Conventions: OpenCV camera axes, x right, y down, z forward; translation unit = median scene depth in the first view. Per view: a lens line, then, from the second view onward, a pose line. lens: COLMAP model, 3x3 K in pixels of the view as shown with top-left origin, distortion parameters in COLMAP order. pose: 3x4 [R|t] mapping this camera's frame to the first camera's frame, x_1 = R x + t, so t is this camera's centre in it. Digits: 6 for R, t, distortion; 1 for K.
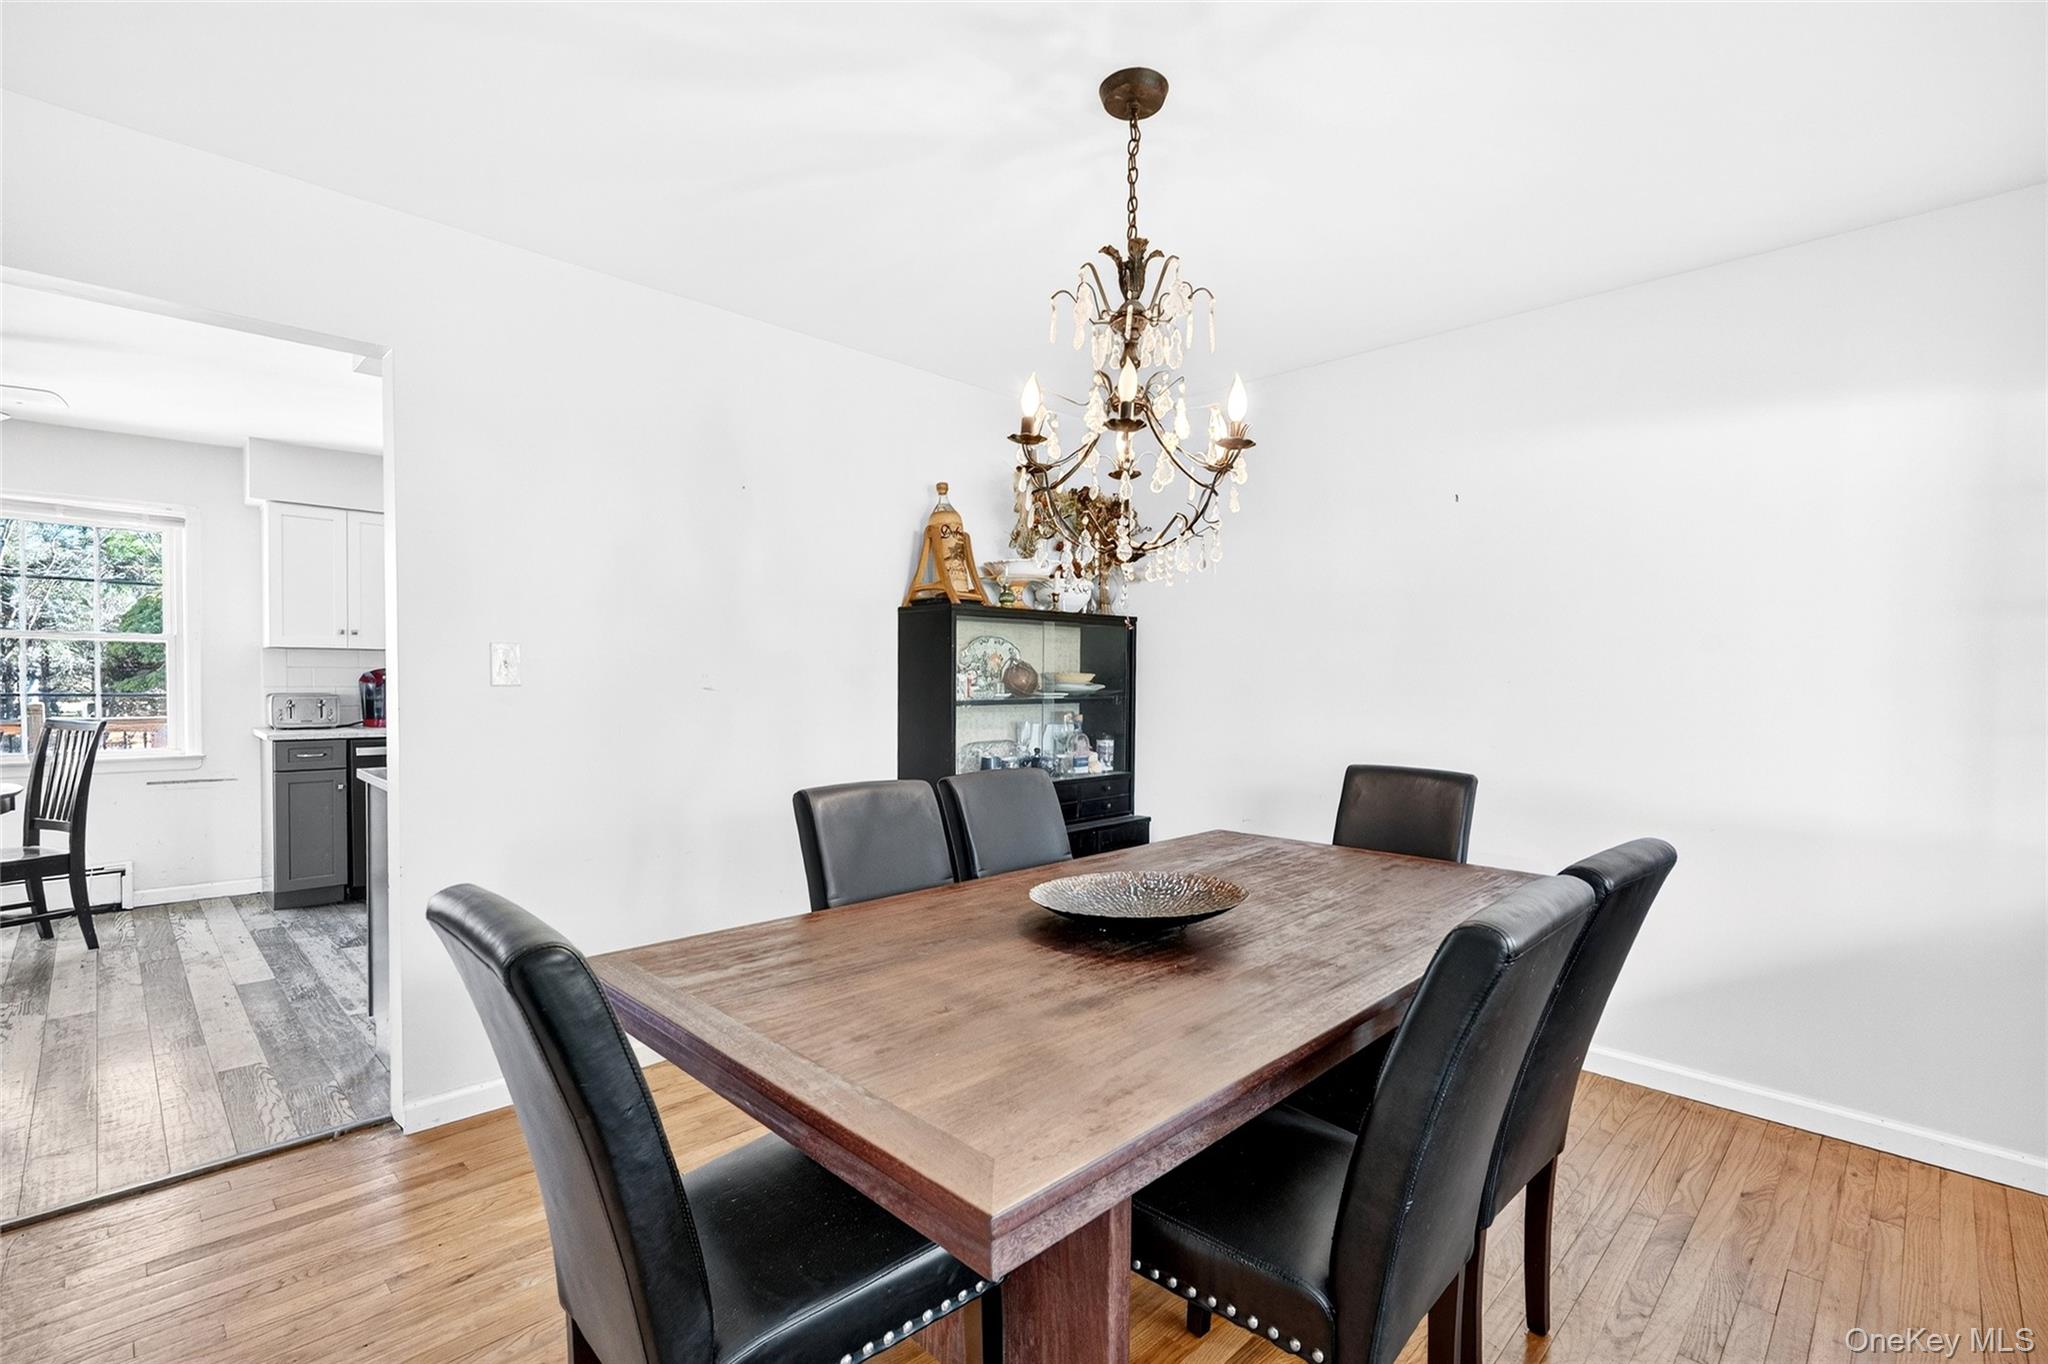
lens RADIAL K [[917.2, 0, 1014.0], [0, 917.2, 681.4], [0, 0, 1]] dist [-0.000702, -0.000148]
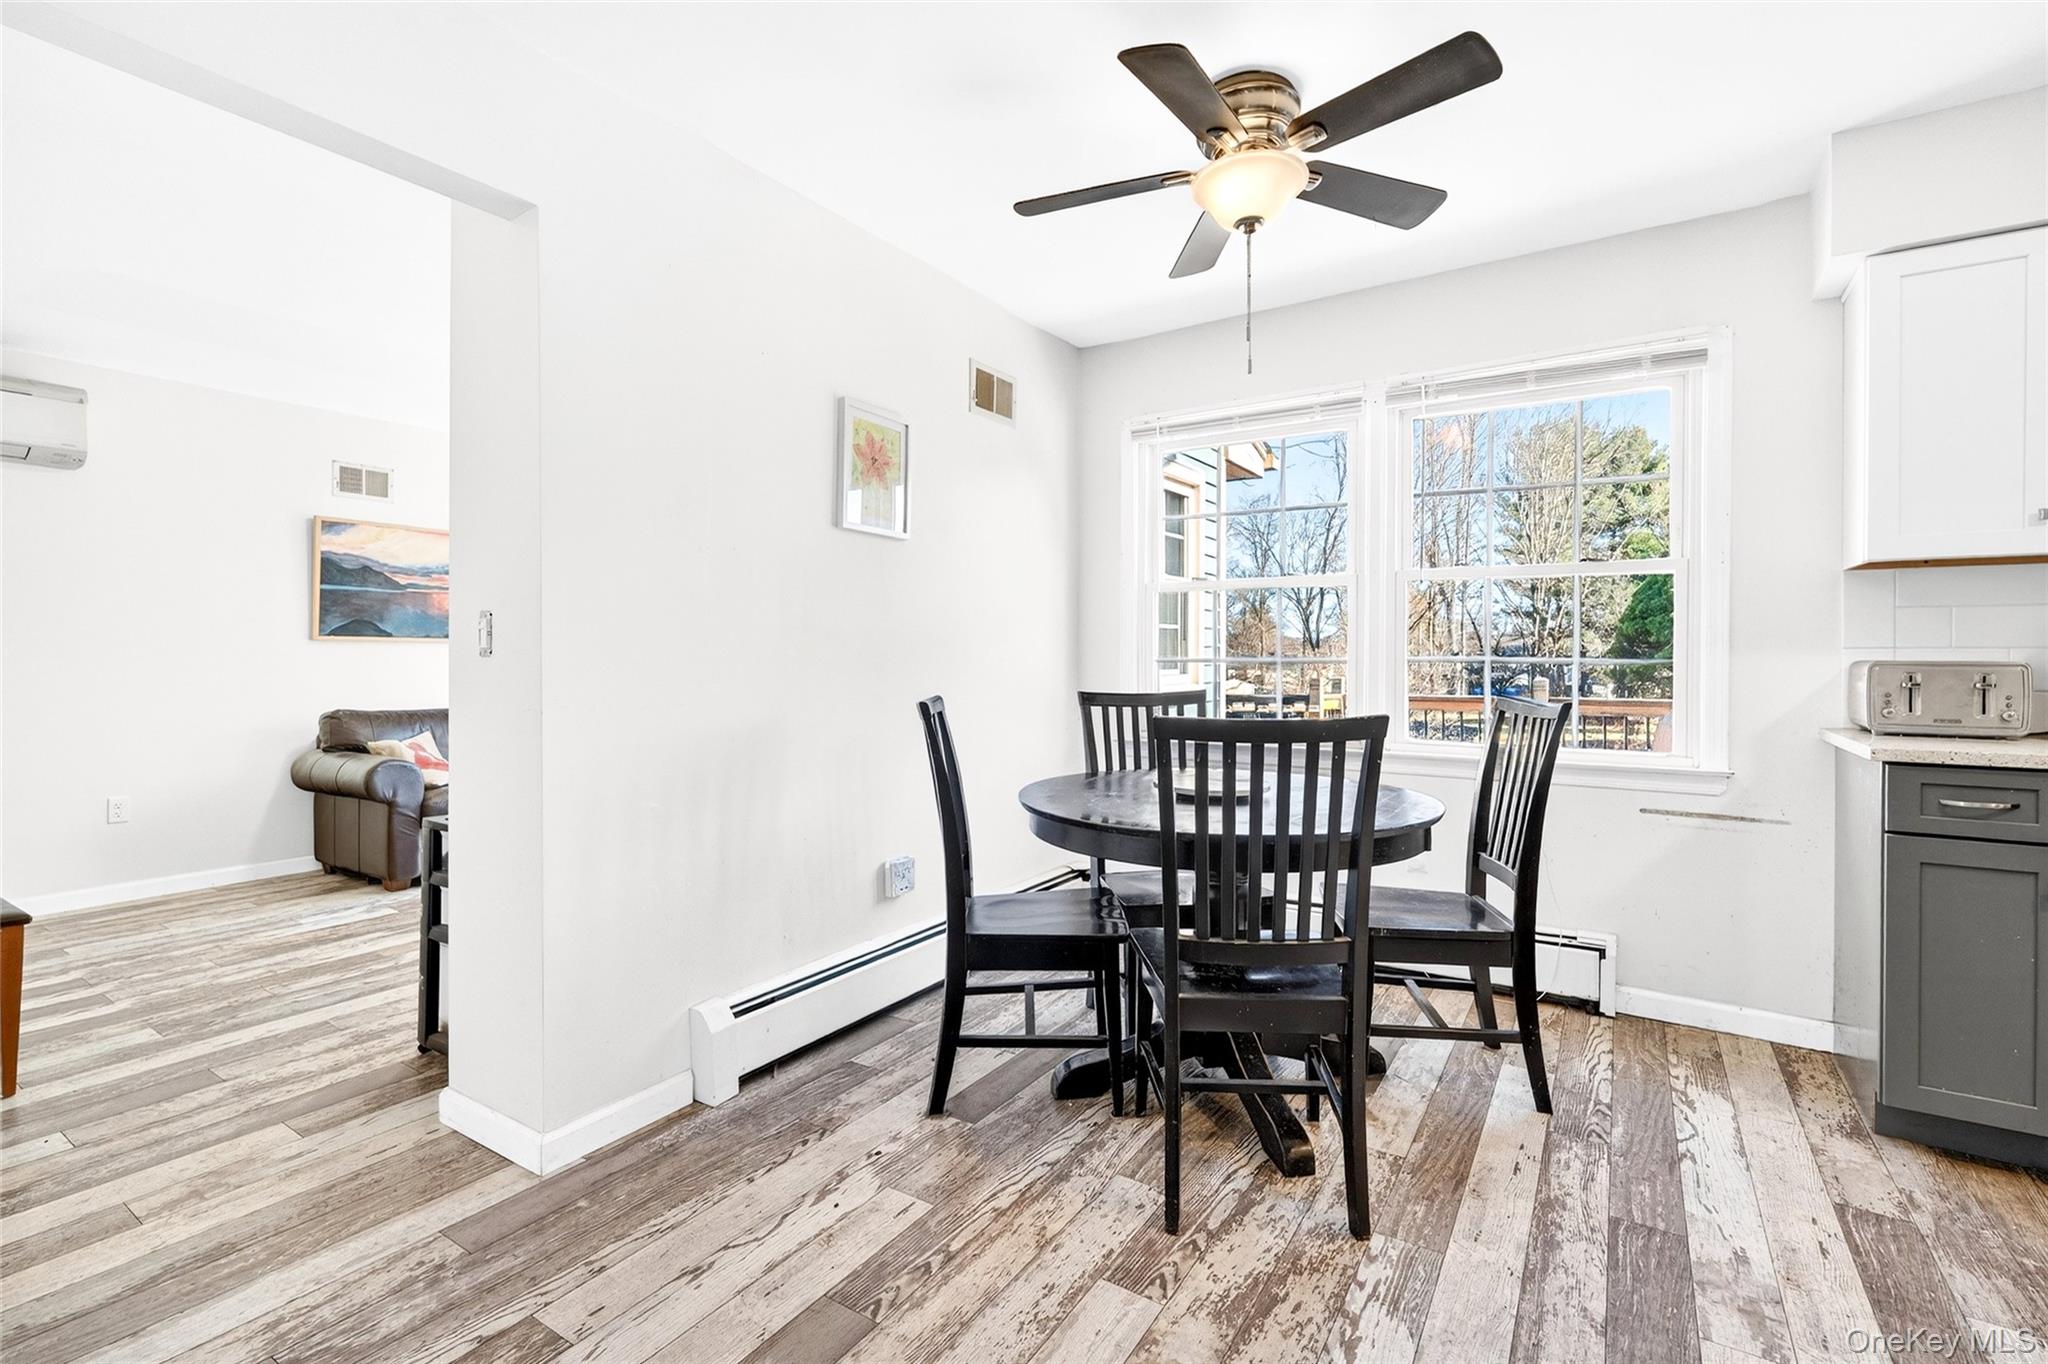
lens RADIAL K [[917.2, 0, 1014.0], [0, 917.2, 681.4], [0, 0, 1]] dist [-0.000702, -0.000148]
pose [[0.197043, 0.017219, -0.980244, -0.455864], [-0.003874, 0.999852, 0.016785, 0.019311], [0.980387, 0.000490, 0.197081, 0.497504]]
